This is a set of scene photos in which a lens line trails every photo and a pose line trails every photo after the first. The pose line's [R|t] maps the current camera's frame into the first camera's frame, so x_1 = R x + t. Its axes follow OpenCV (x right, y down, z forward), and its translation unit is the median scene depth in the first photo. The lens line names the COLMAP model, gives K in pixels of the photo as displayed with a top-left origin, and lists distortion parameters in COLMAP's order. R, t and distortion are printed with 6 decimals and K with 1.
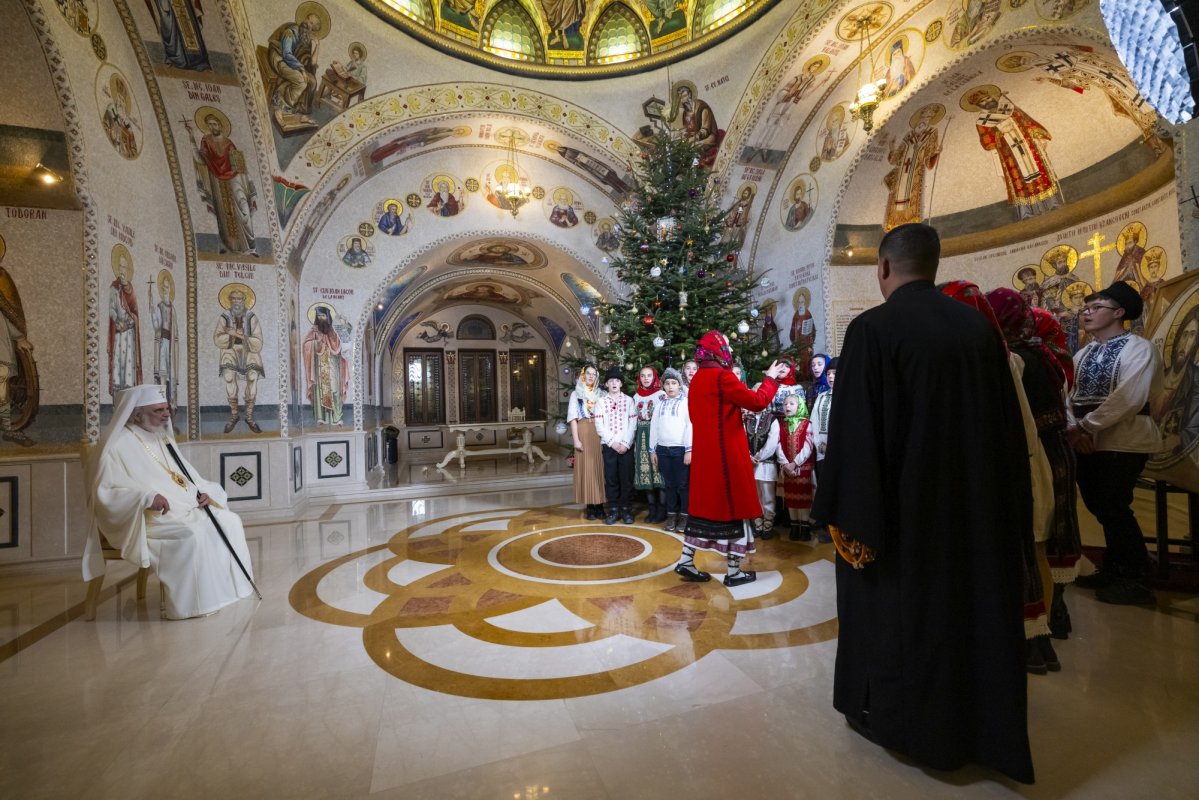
lens RADIAL K [[504.8, 0, 599.5], [0, 504.8, 397.5], [0, 0, 1]] dist [0.003418, -0.000906]
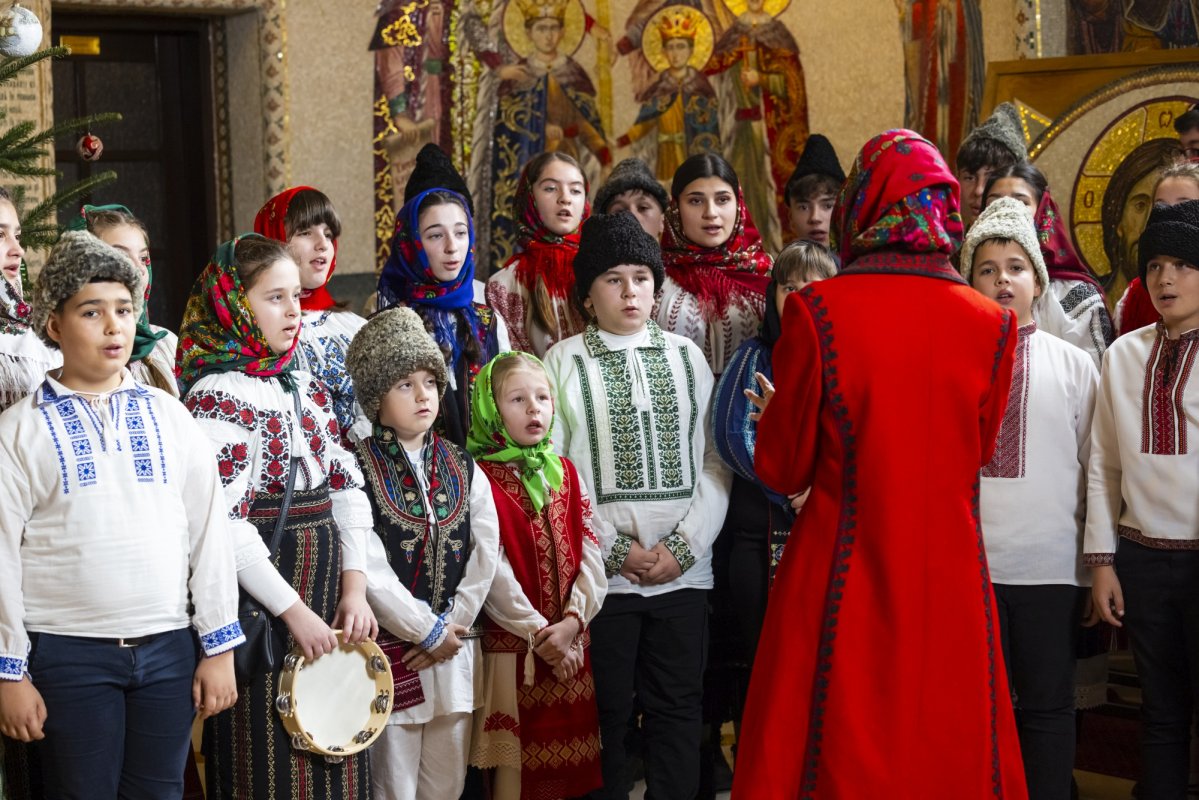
lens RADIAL K [[2502.7, 0, 602.7], [0, 2502.7, 403.8], [0, 0, 1]] dist [-0.093980, 0.000000]
pose [[0.320898, -0.051937, 0.945689, -0.569497], [0.001341, 0.998519, 0.054383, -0.036419], [-0.947113, -0.016183, 0.320493, 0.399218]]
